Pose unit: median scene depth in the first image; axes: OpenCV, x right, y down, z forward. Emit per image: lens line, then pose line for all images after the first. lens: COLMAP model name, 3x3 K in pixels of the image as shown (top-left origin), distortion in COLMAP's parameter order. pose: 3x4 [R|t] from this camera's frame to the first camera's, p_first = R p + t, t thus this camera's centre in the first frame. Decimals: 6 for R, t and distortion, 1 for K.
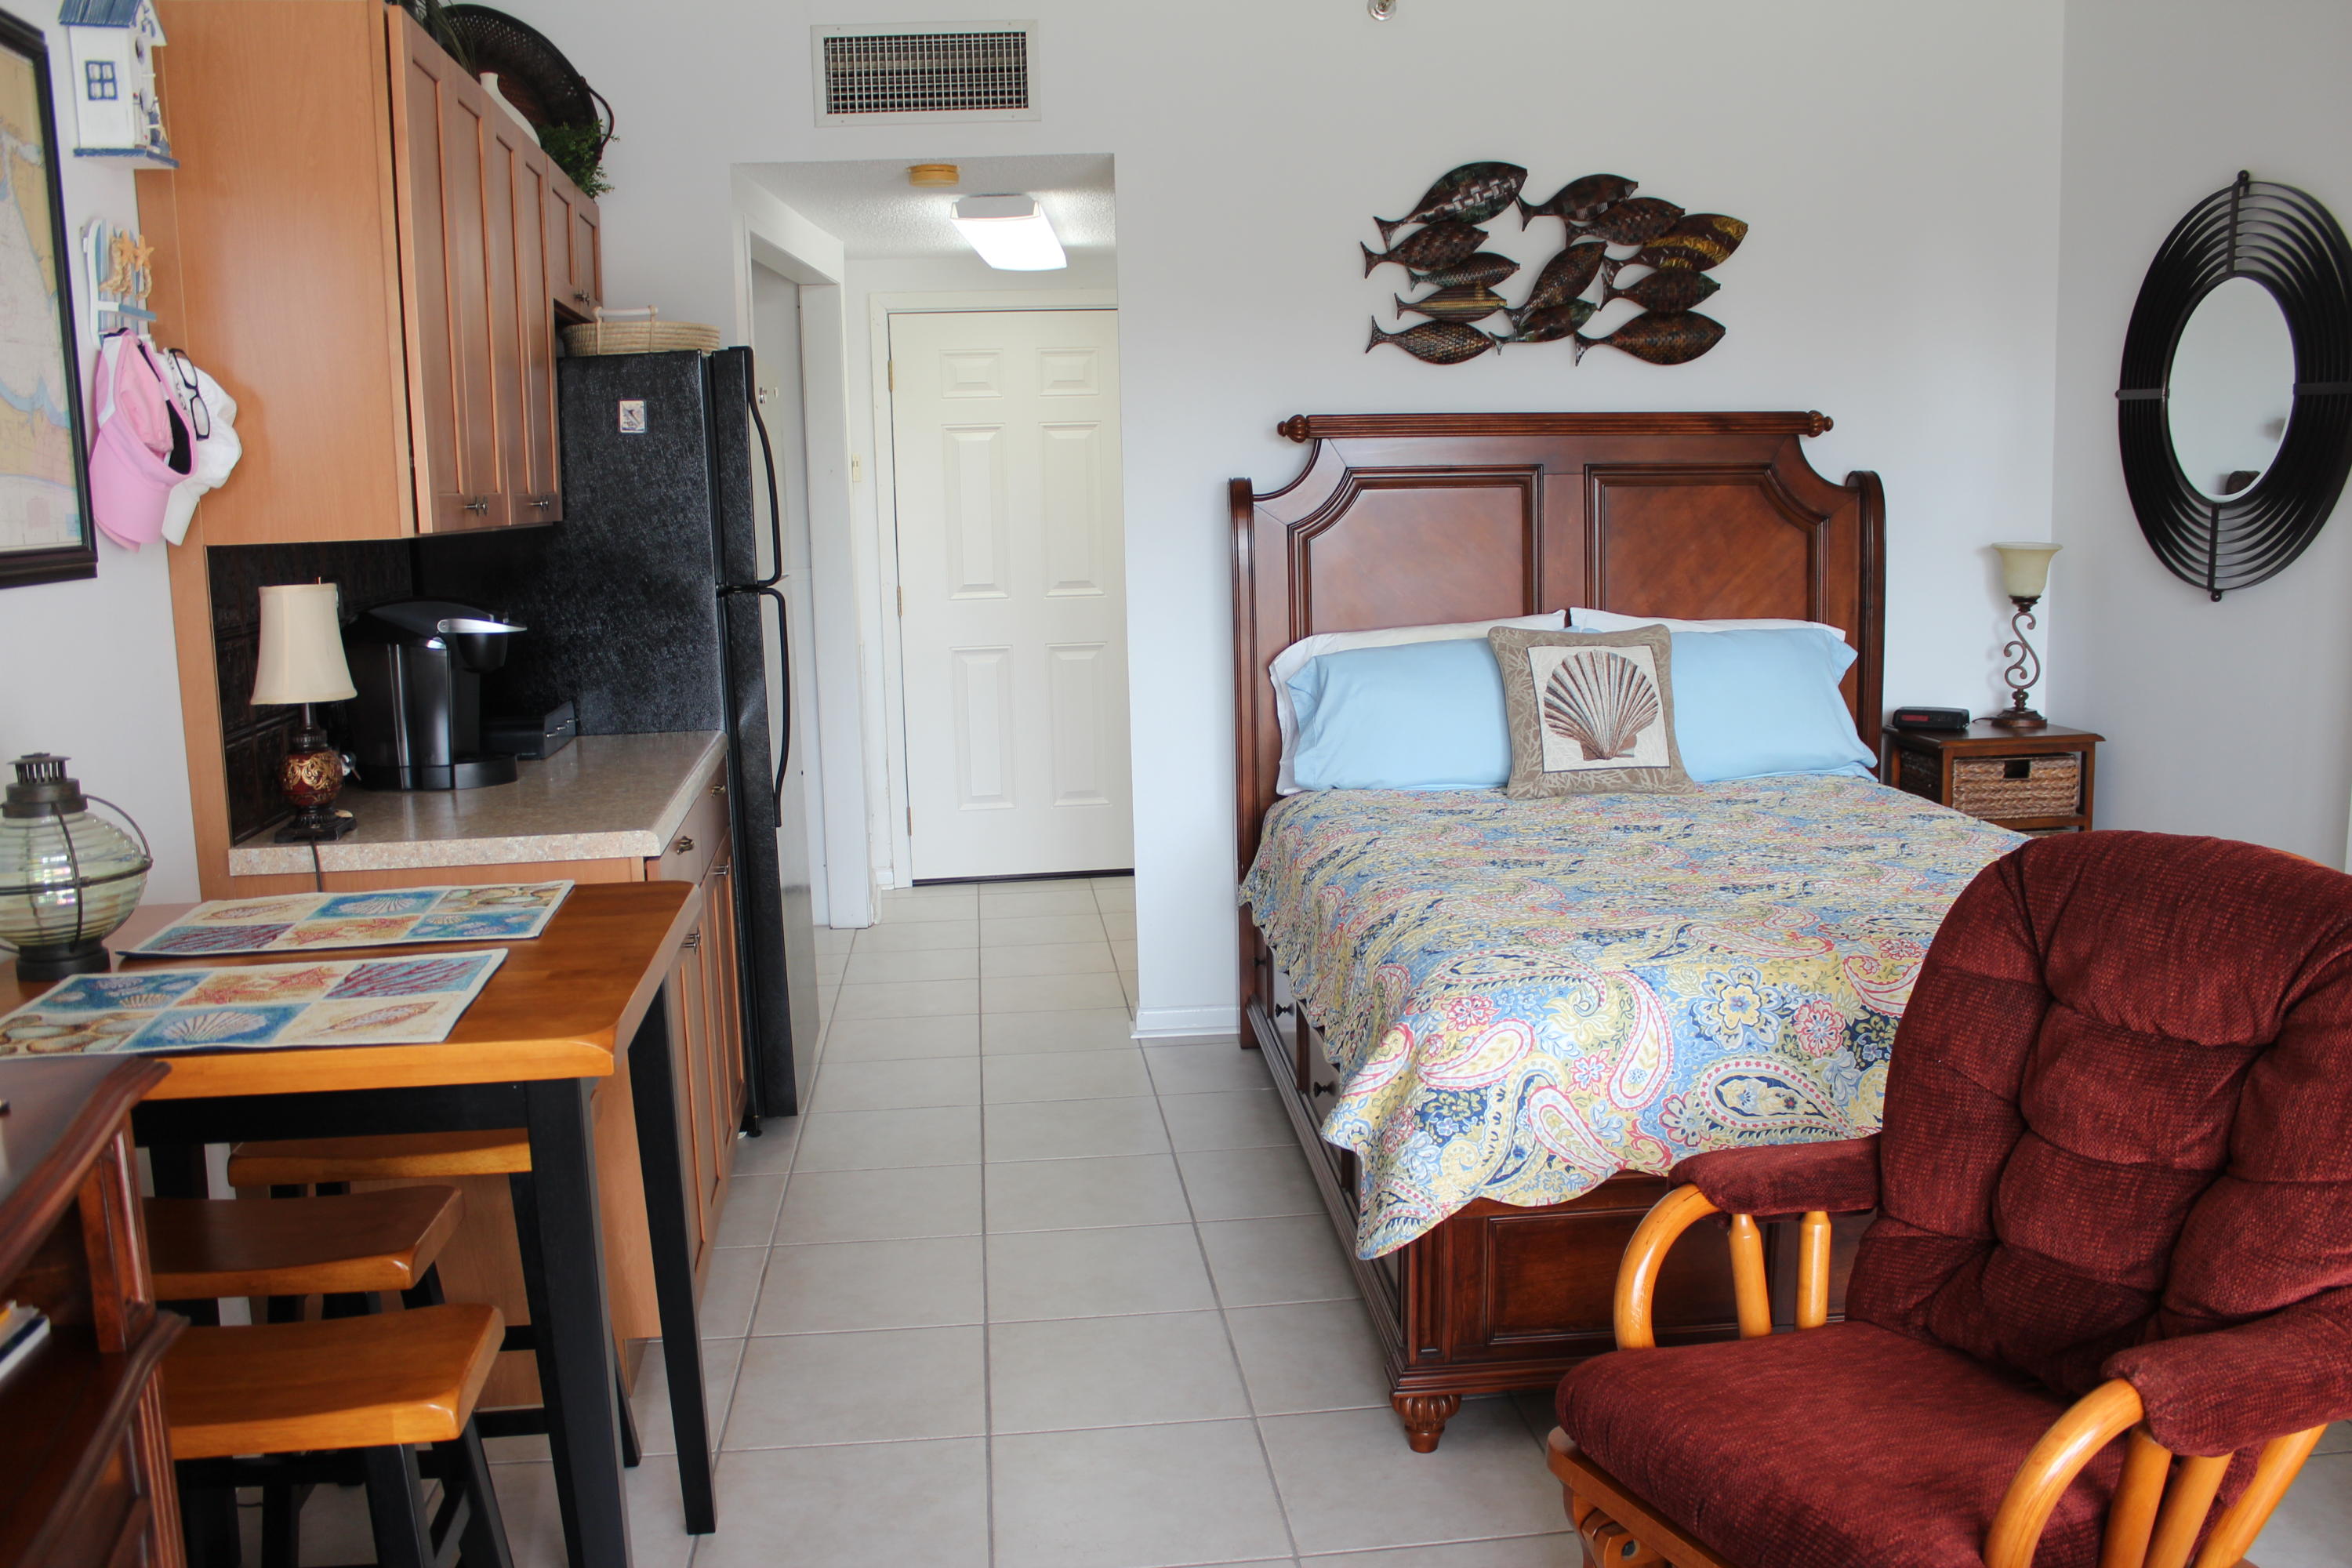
lens RADIAL K [[1949.0, 0, 1195.2], [0, 1949.0, 783.9], [0, 0, 1]] dist [-0.164285, 0.140931]
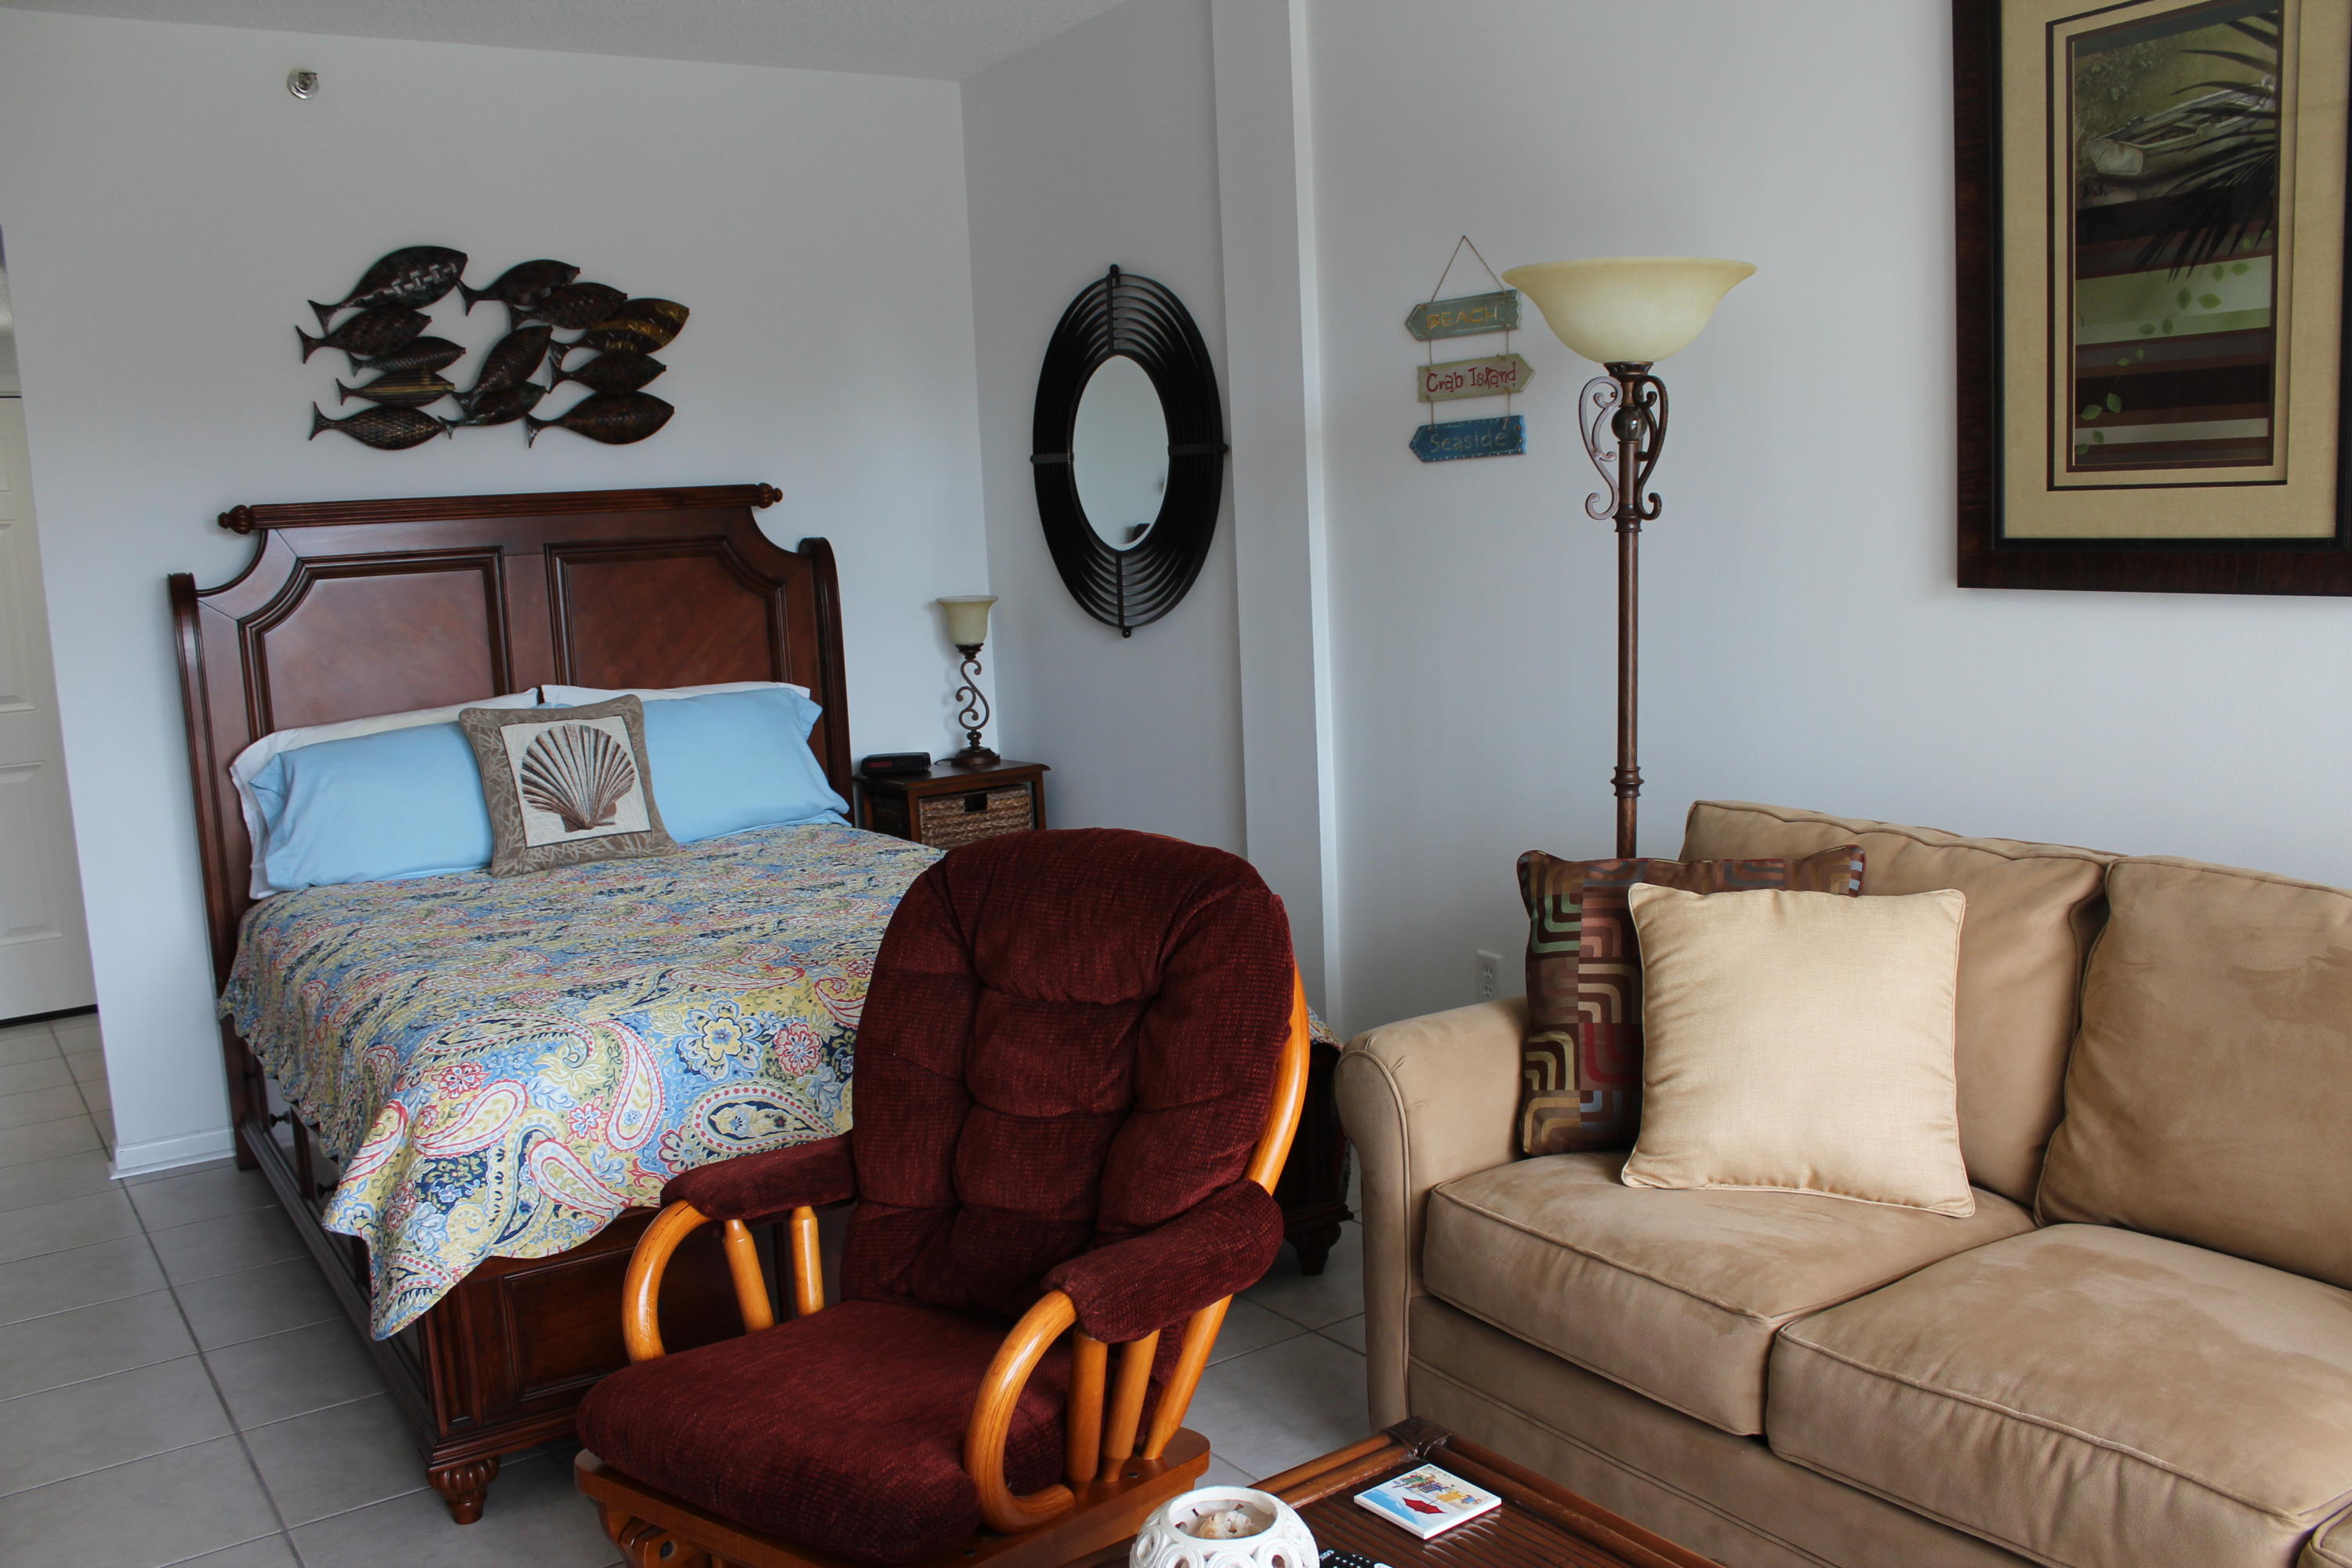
lens RADIAL K [[1949.0, 0, 1197.3], [0, 1949.0, 779.3], [0, 0, 1]] dist [-0.164285, 0.140931]
pose [[0.872814, -0.083315, 0.480889, 0.008944], [0.104316, 0.994398, -0.017053, 0.013459], [-0.476774, 0.065048, 0.876616, -0.049473]]
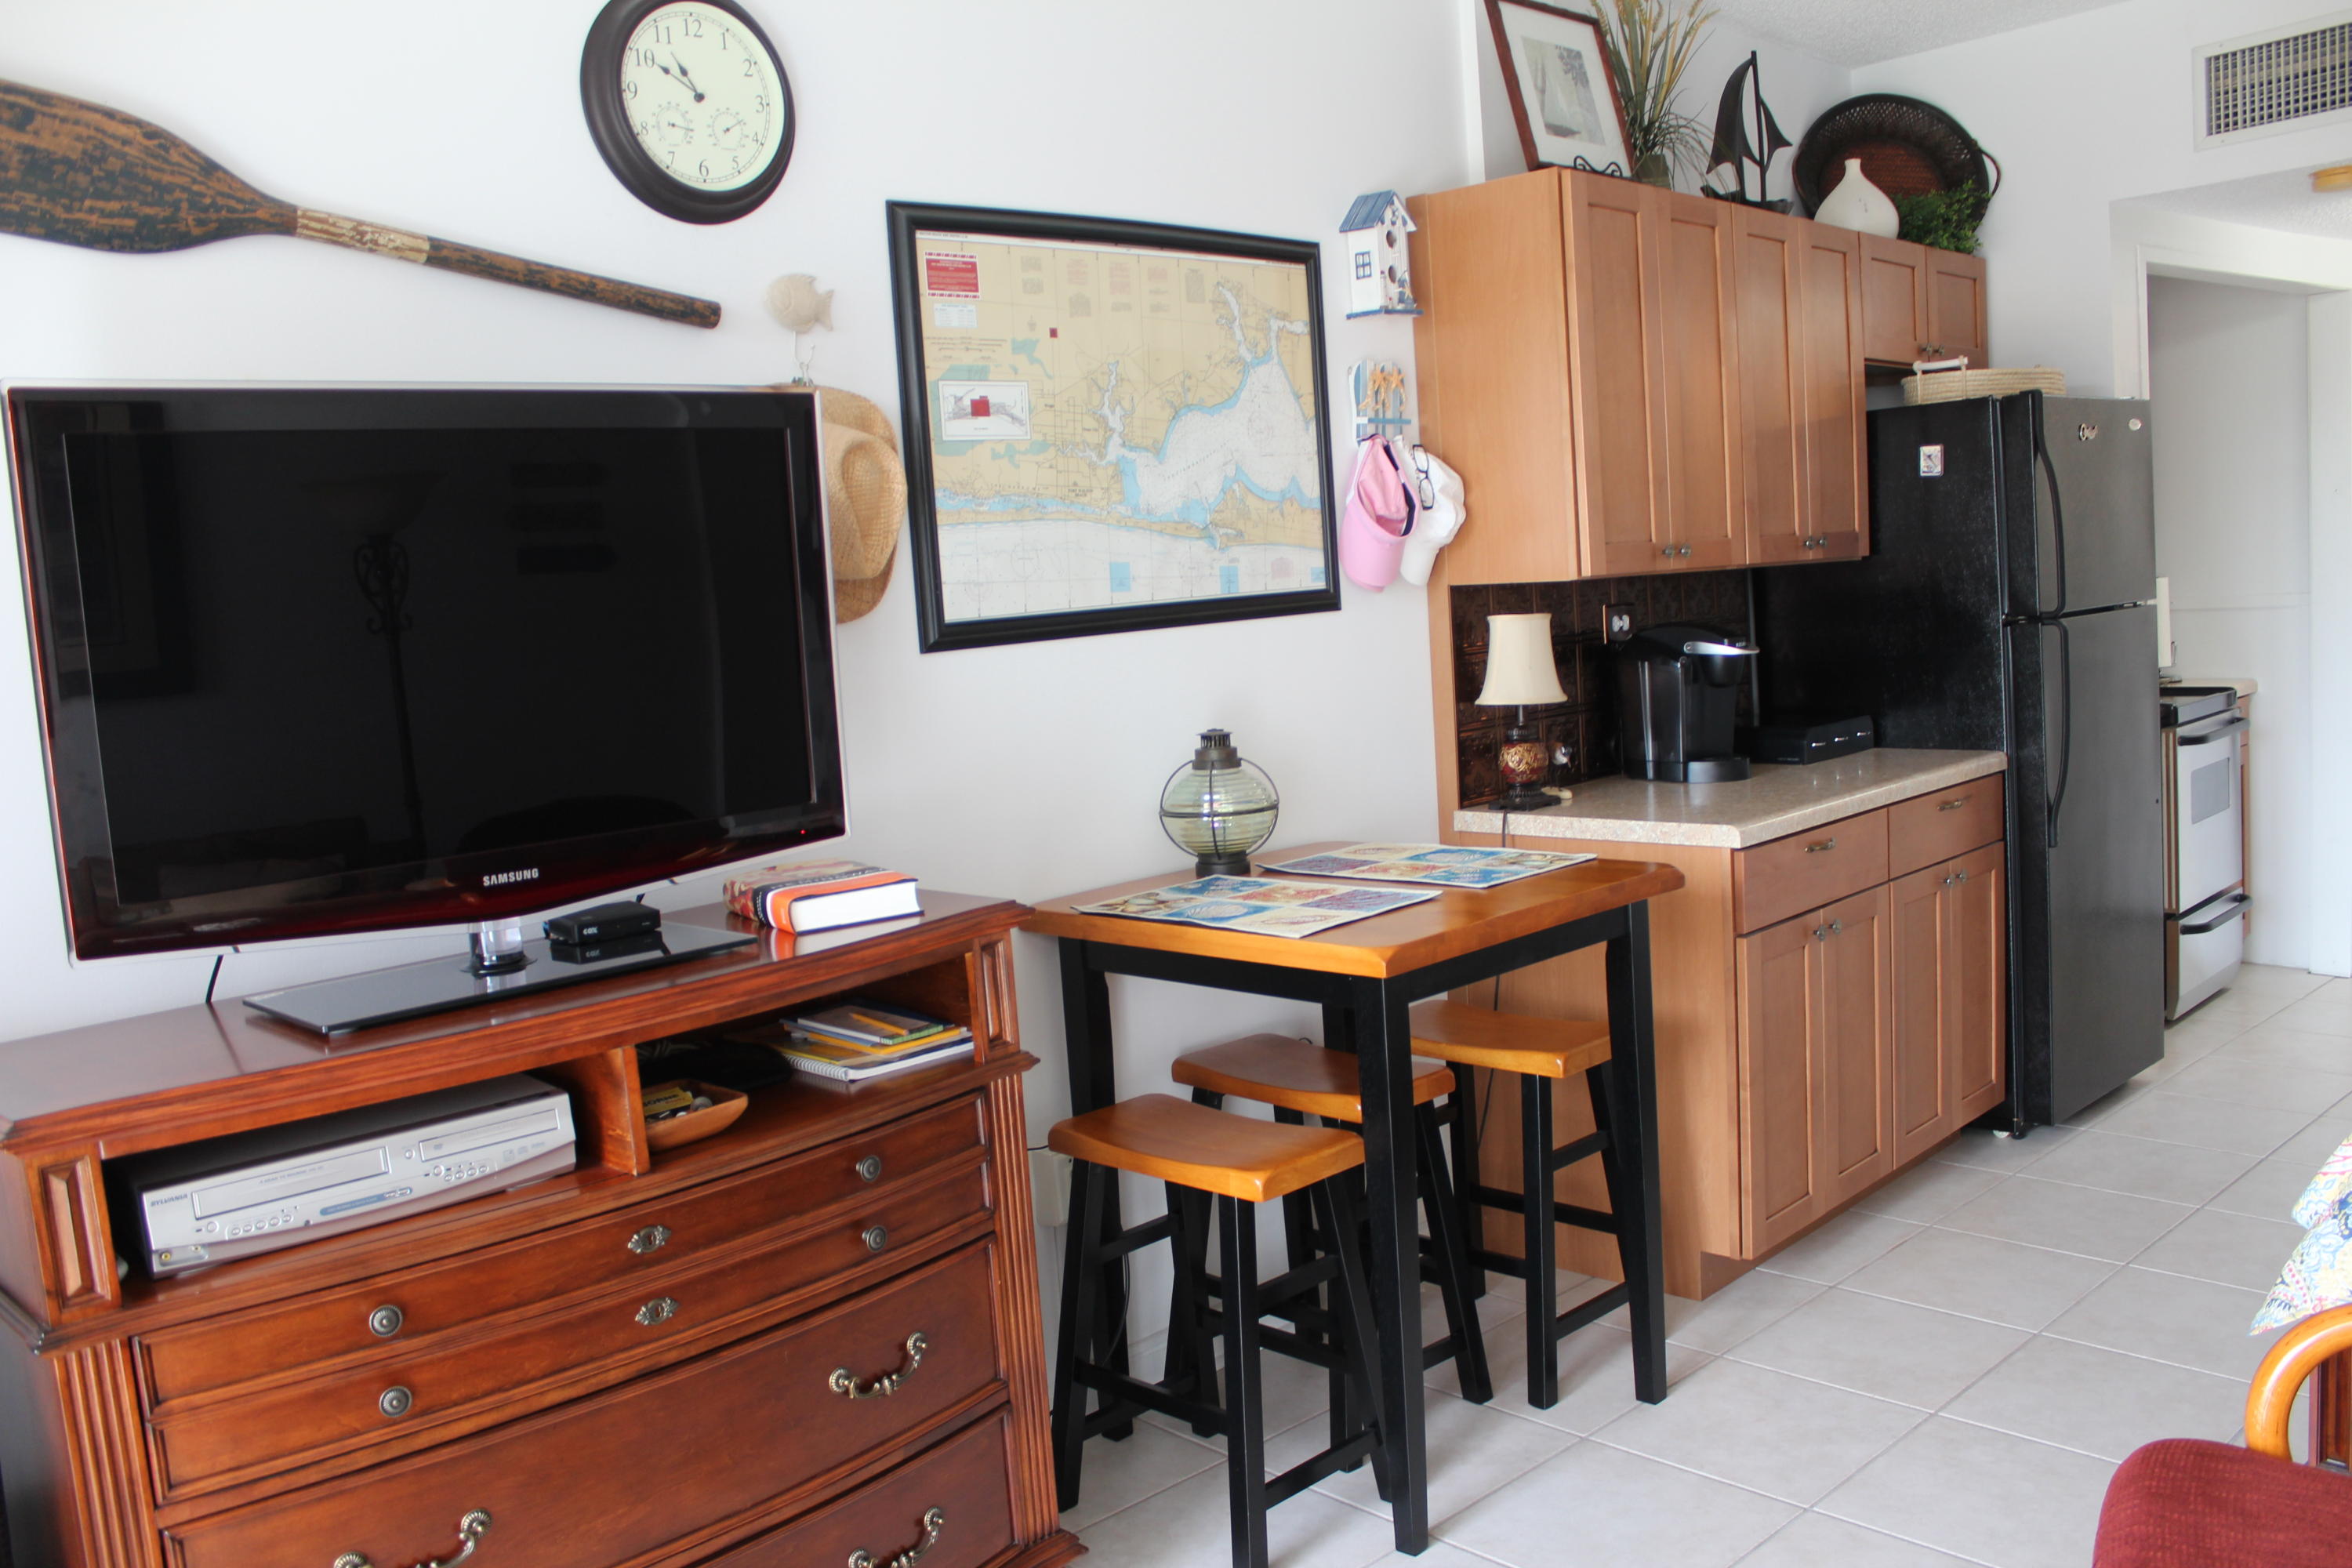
lens RADIAL K [[1949.0, 0, 1184.9], [0, 1949.0, 790.0], [0, 0, 1]] dist [-0.164285, 0.140931]
pose [[0.598655, 0.074032, -0.797578, 0.338789], [-0.074145, 0.996566, 0.036849, -0.012225], [0.797568, 0.037076, 0.602089, 0.009100]]
